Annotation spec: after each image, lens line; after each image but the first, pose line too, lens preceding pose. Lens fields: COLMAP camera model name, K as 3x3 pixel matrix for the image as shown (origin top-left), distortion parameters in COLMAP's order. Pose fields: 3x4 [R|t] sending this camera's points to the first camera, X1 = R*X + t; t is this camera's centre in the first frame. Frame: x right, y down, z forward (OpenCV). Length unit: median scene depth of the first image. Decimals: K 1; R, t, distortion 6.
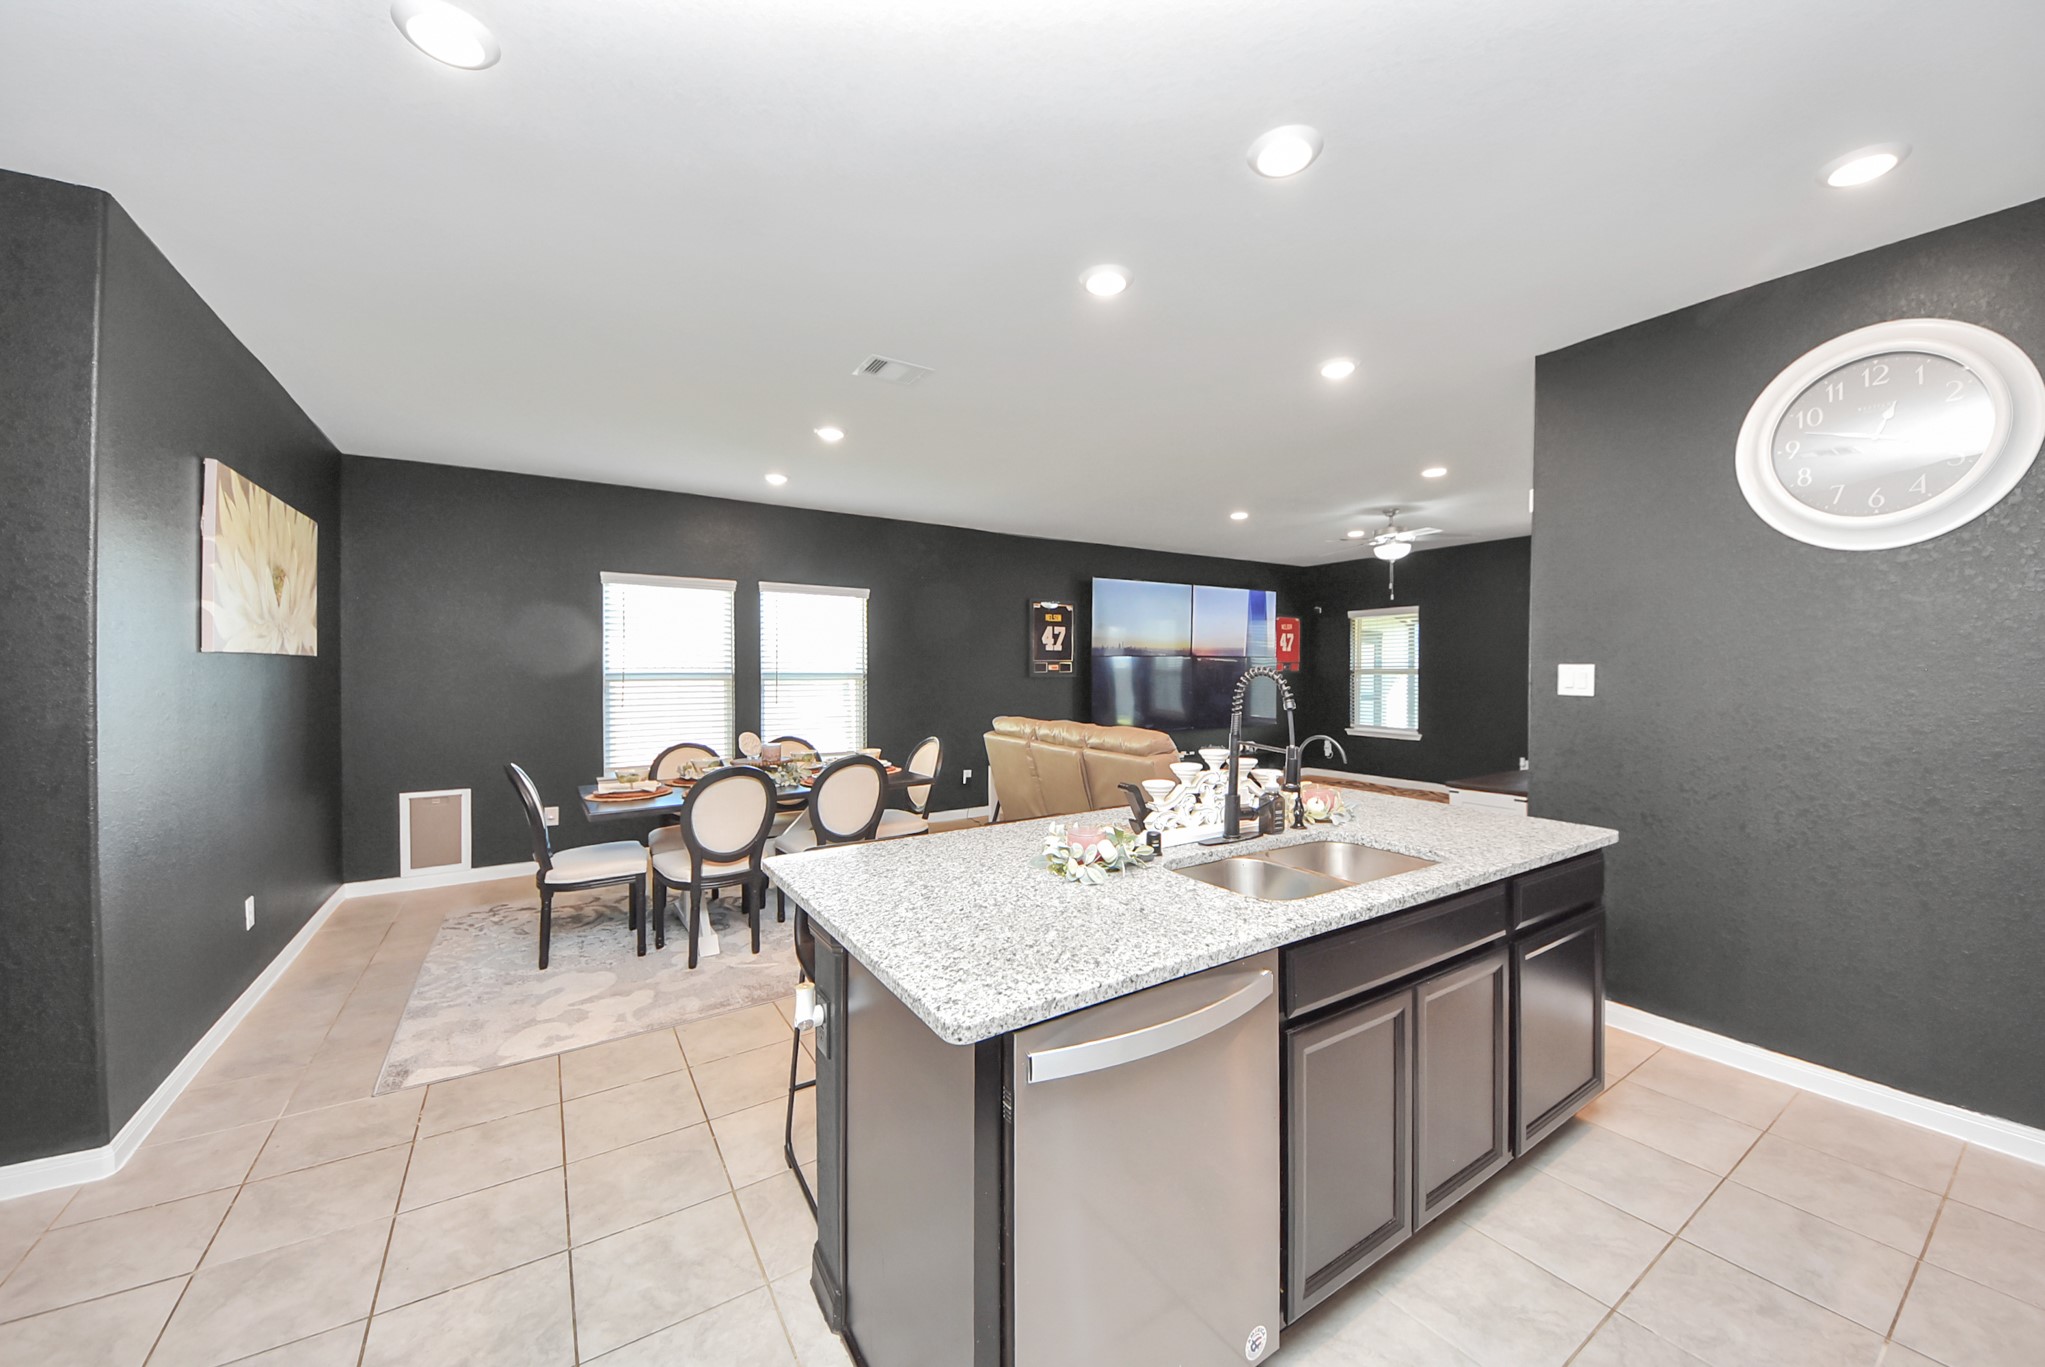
lens RADIAL K [[750.9, 0, 1035.1], [0, 750.9, 677.9], [0, 0, 1]] dist [0.002325, -0.000055]
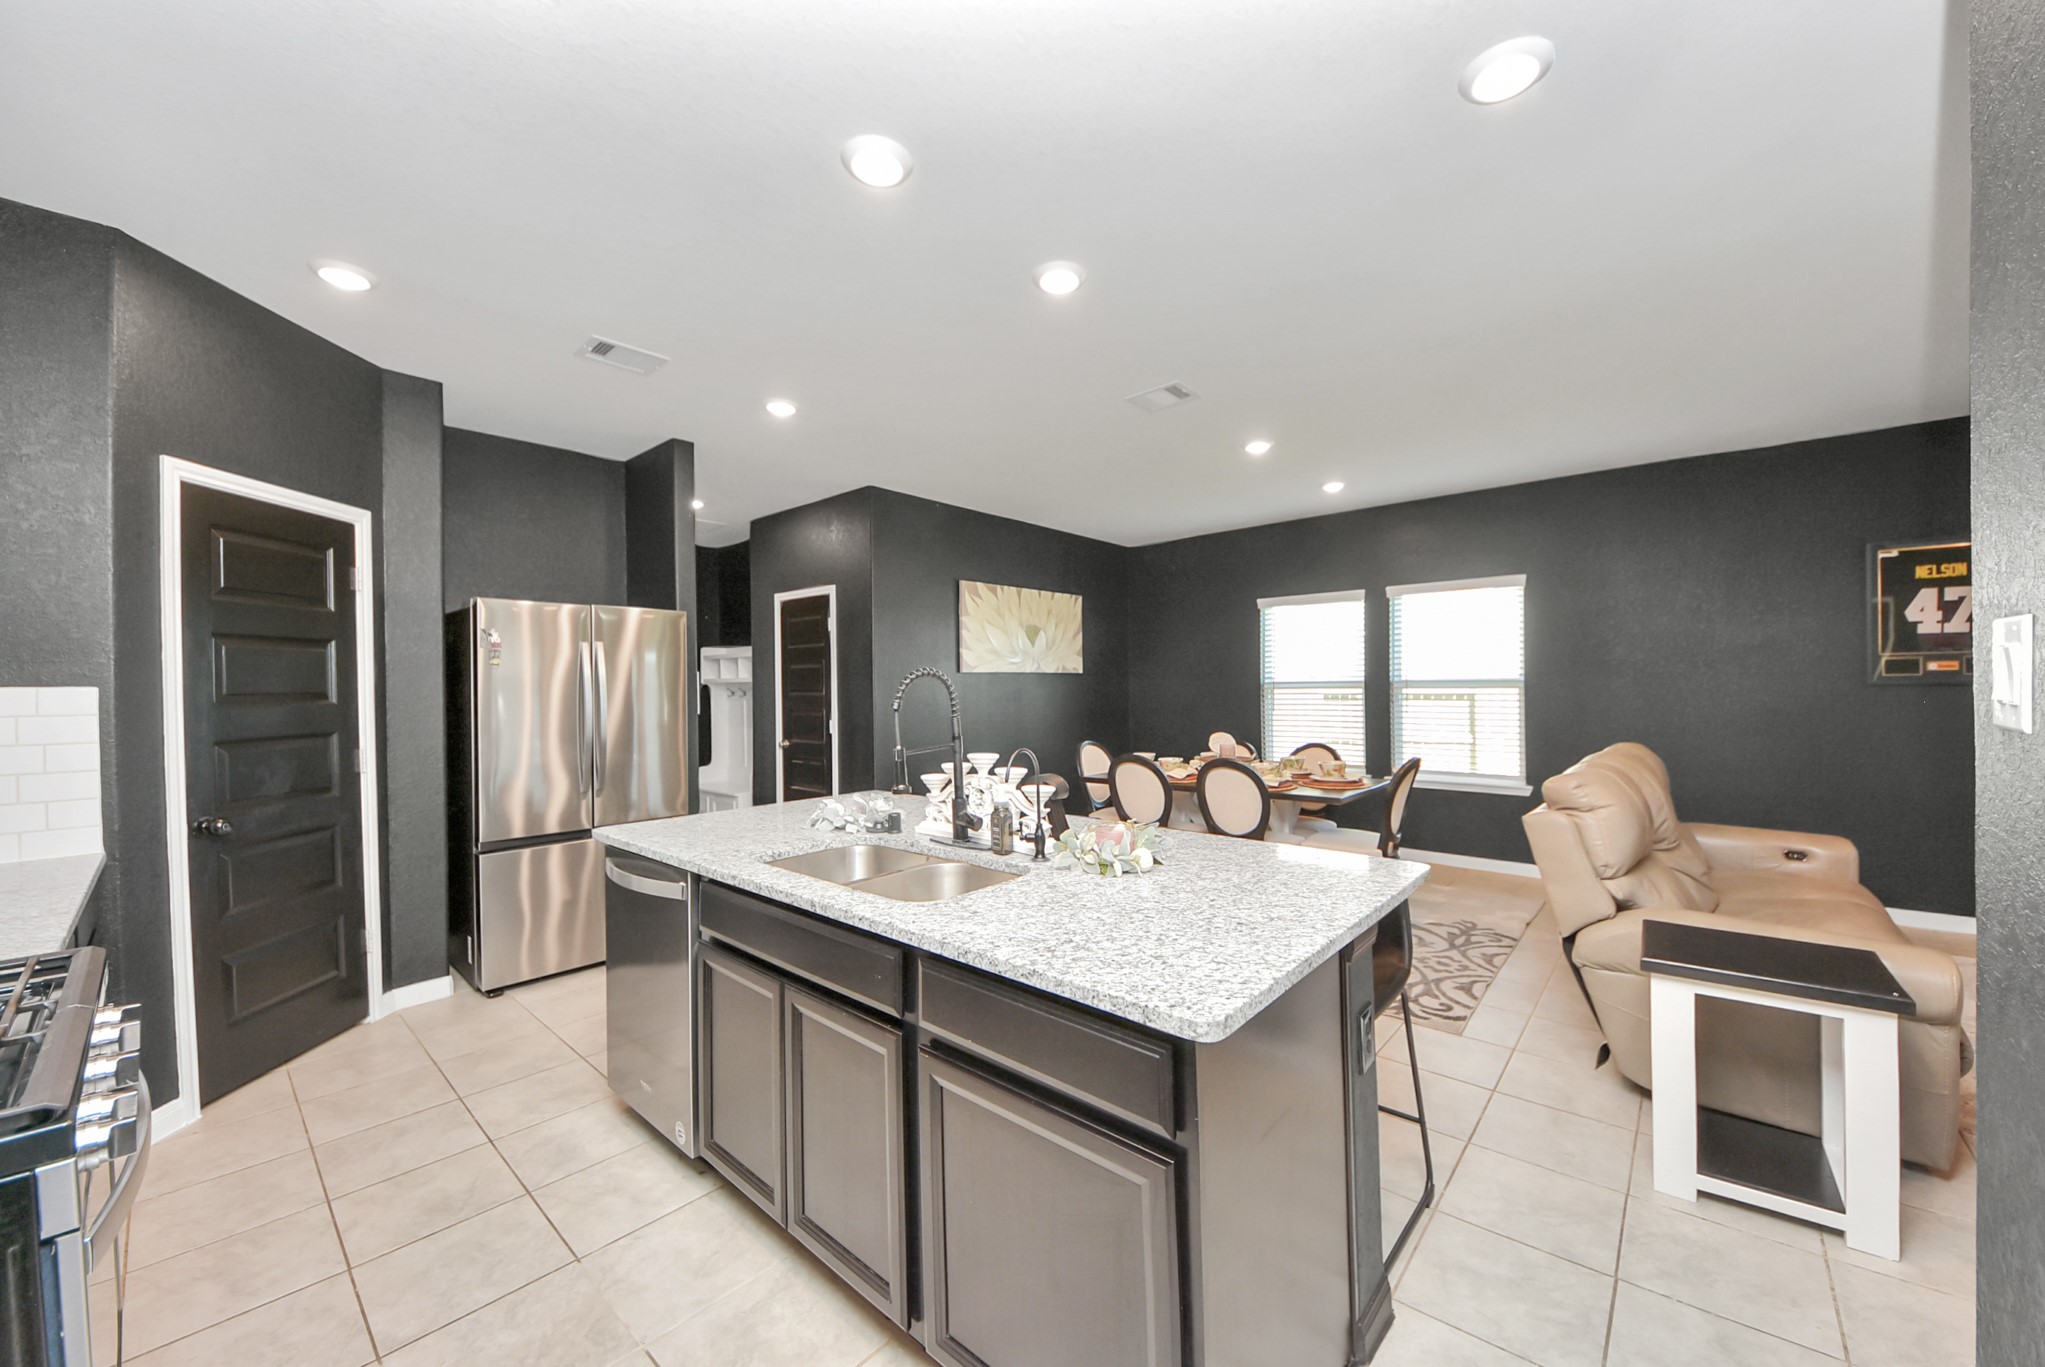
lens RADIAL K [[750.9, 0, 1033.4], [0, 750.9, 683.7], [0, 0, 1]] dist [0.002325, -0.000055]
pose [[0.261265, -0.005454, -0.965252, 1.266320], [-0.001082, 0.999982, -0.005943, 0.009841], [0.965266, 0.002597, 0.261255, 0.852667]]
